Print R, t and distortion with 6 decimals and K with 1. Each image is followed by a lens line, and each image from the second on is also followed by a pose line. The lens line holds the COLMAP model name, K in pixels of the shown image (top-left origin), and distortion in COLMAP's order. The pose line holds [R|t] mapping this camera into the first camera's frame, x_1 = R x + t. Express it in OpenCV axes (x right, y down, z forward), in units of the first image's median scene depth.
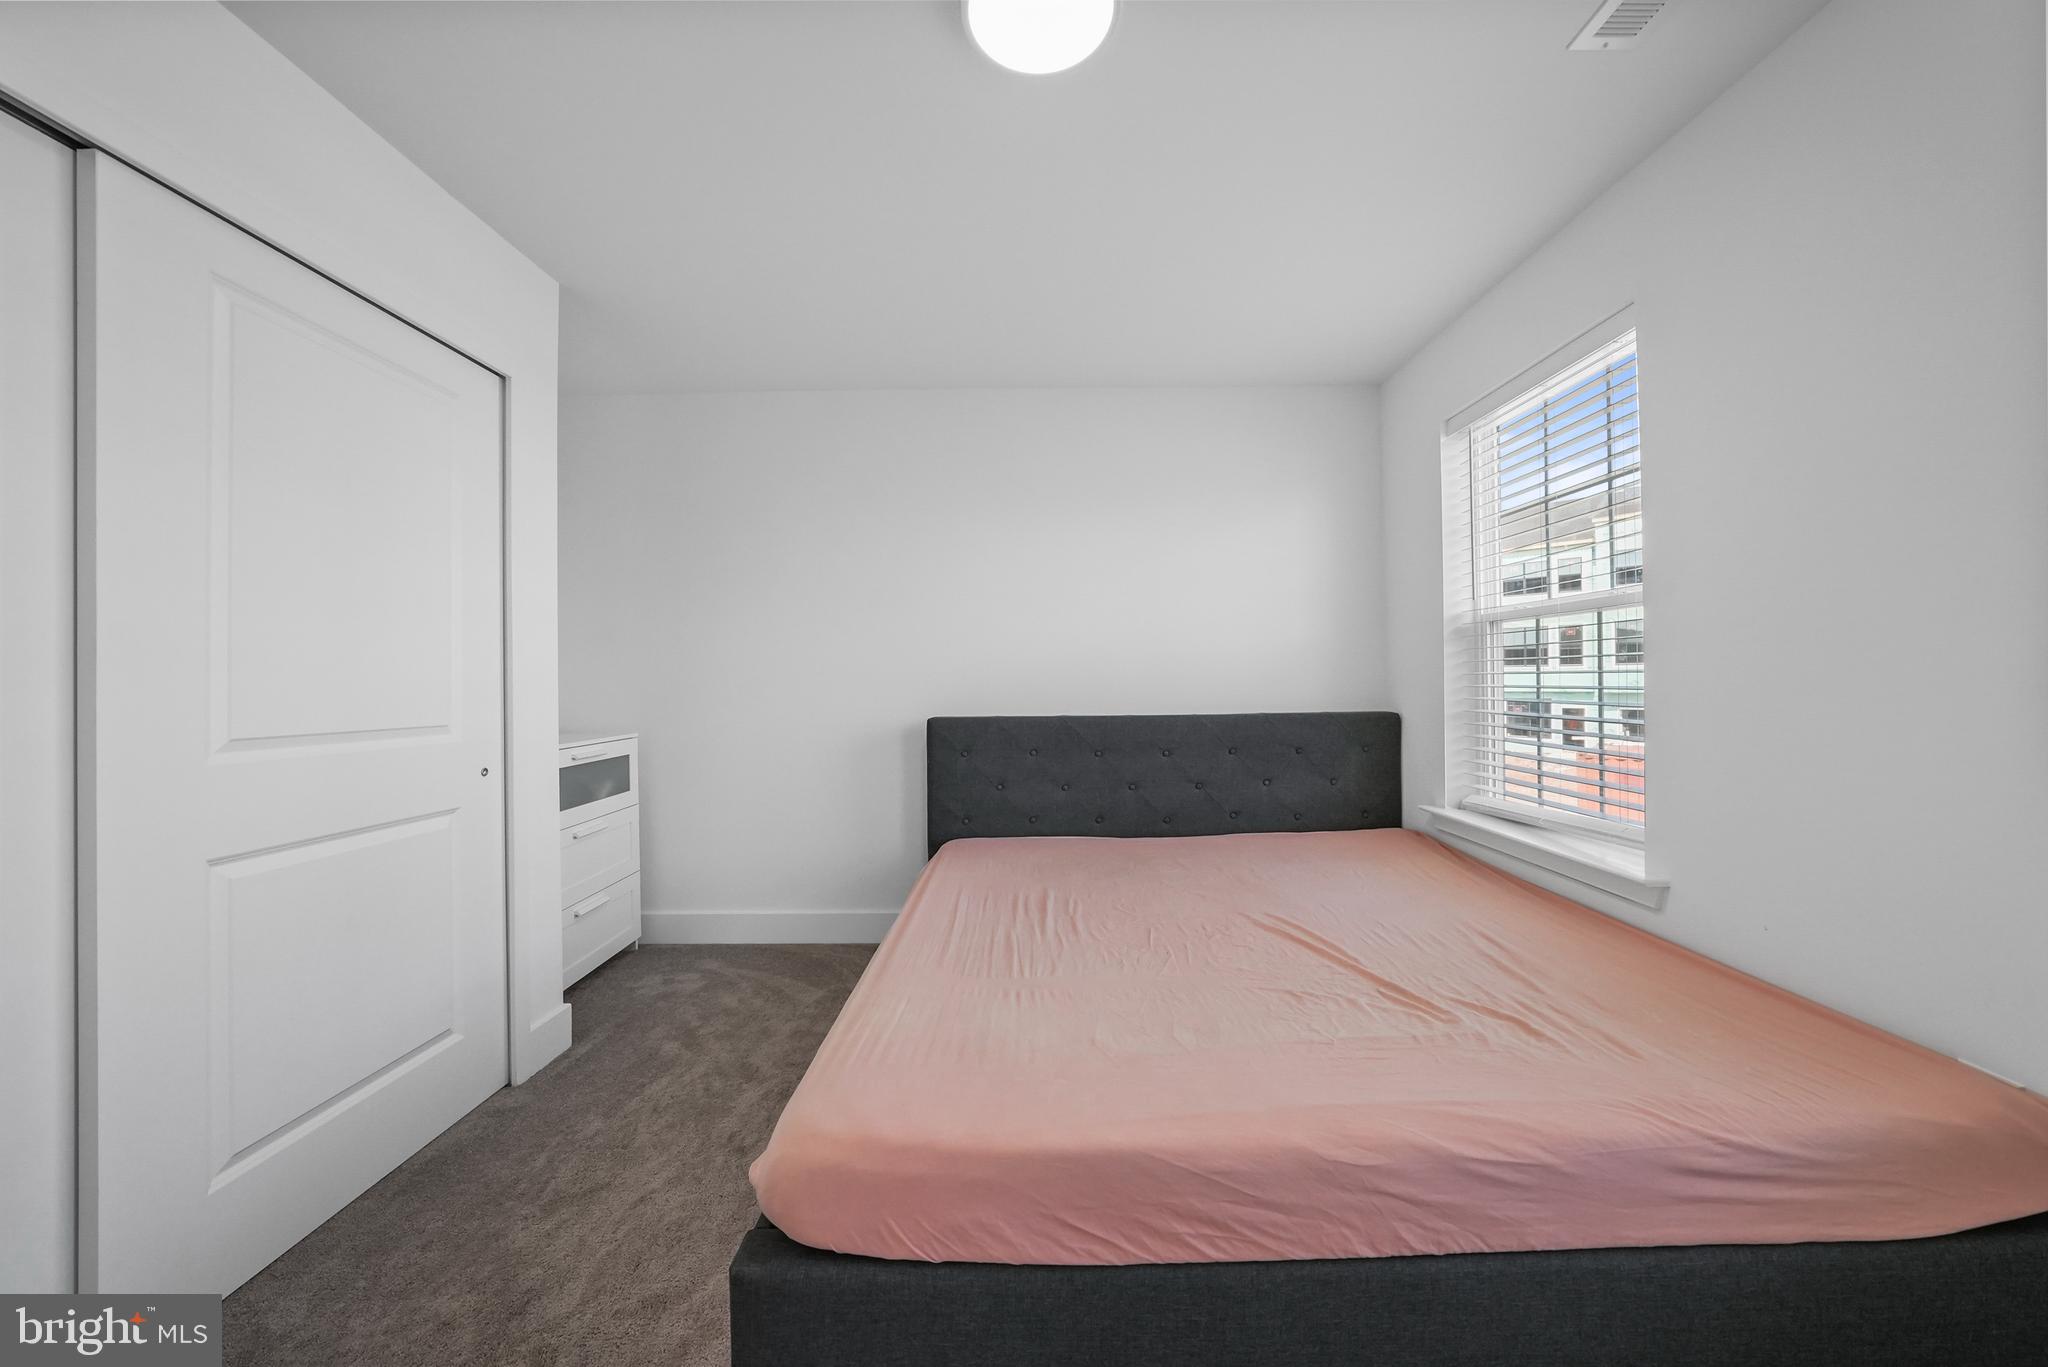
lens RADIAL K [[729.7, 0, 1024.7], [0, 729.7, 668.8], [0, 0, 1]] dist [-0.015482, -0.000201]
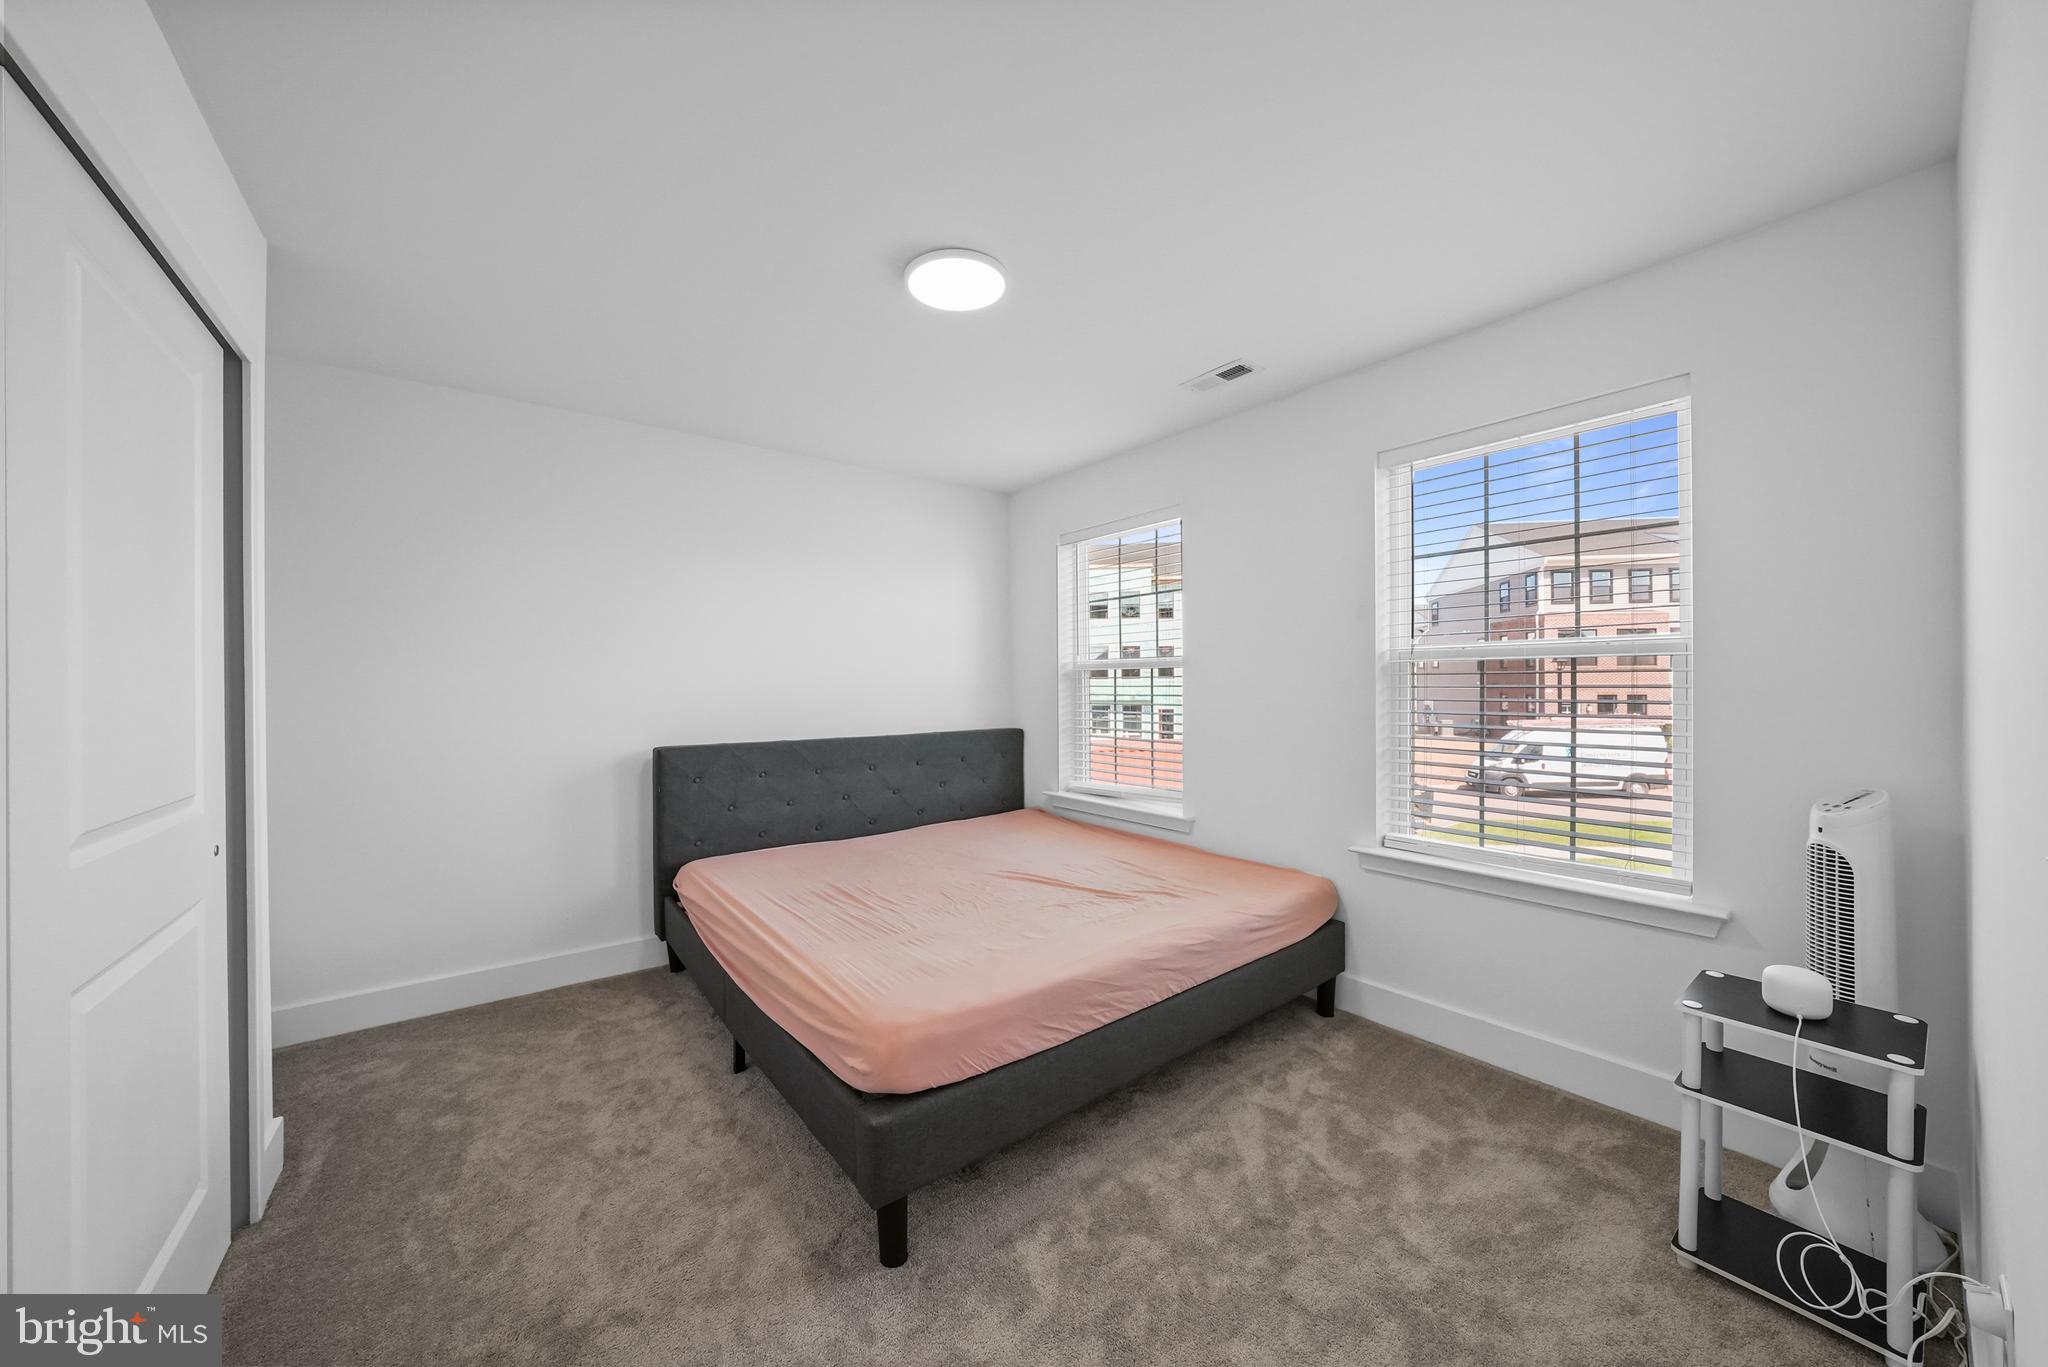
lens RADIAL K [[718.2, 0, 1030.2], [0, 718.2, 682.0], [0, 0, 1]] dist [-0.008784, 0.000345]
pose [[0.786456, 0.006654, 0.617611, -0.544855], [-0.010369, 0.999943, 0.002431, -0.054701], [-0.617560, -0.008316, 0.786480, -0.196374]]
